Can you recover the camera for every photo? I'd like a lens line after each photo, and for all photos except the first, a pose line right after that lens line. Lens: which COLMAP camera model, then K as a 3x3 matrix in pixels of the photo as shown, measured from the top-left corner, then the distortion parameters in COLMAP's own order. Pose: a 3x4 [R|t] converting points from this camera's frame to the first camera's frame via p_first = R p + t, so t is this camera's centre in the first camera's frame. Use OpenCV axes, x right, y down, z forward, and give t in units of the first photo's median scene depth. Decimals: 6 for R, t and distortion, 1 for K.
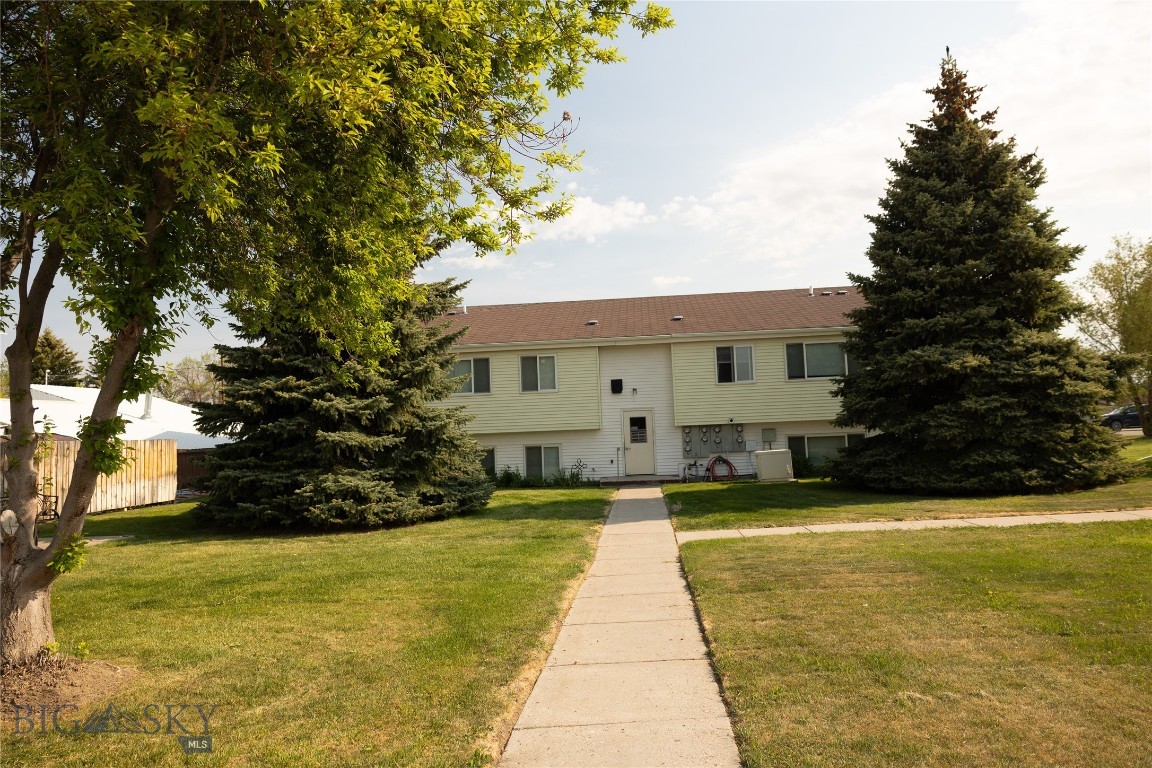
lens RADIAL K [[773.5, 0, 578.9], [0, 773.5, 385.0], [0, 0, 1]] dist [-0.001554, 0.000927]
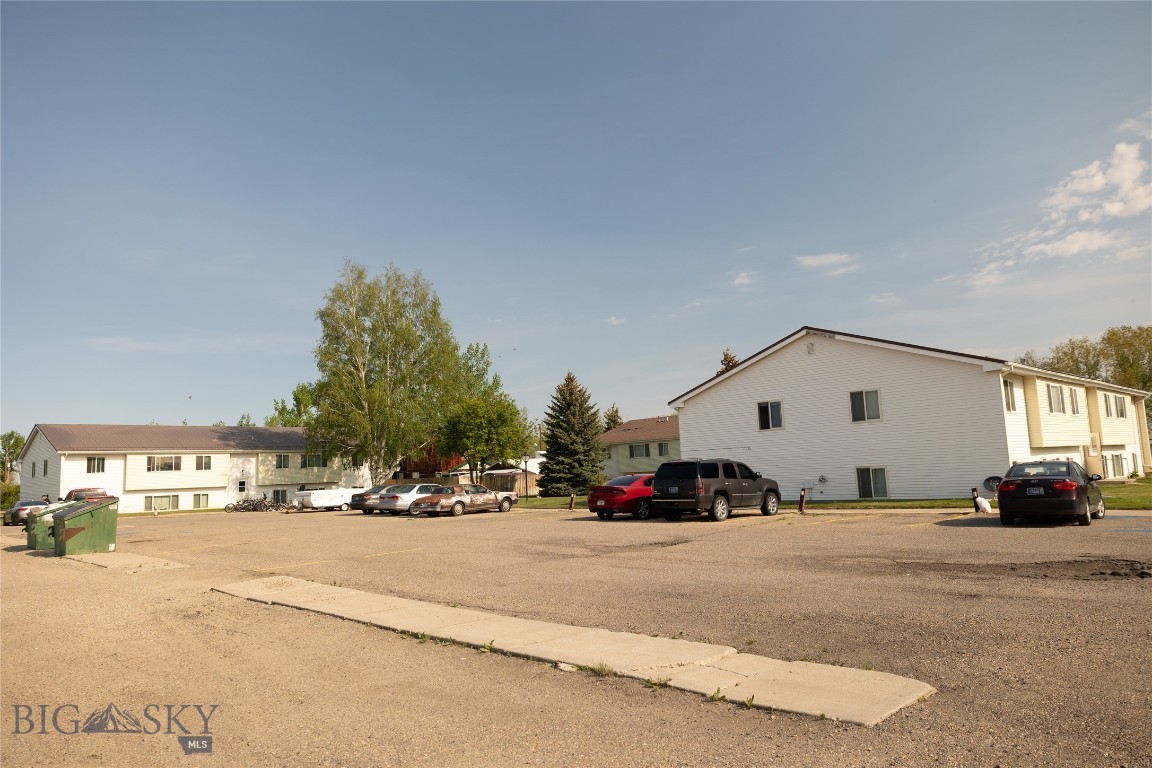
lens RADIAL K [[801.9, 0, 573.5], [0, 801.9, 385.9], [0, 0, 1]] dist [0.003902, 0.001262]
pose [[0.757626, -0.064174, -0.649527, 2.249296], [0.048269, 0.997938, -0.042295, -0.194331], [0.650902, 0.000692, 0.759162, -1.937959]]
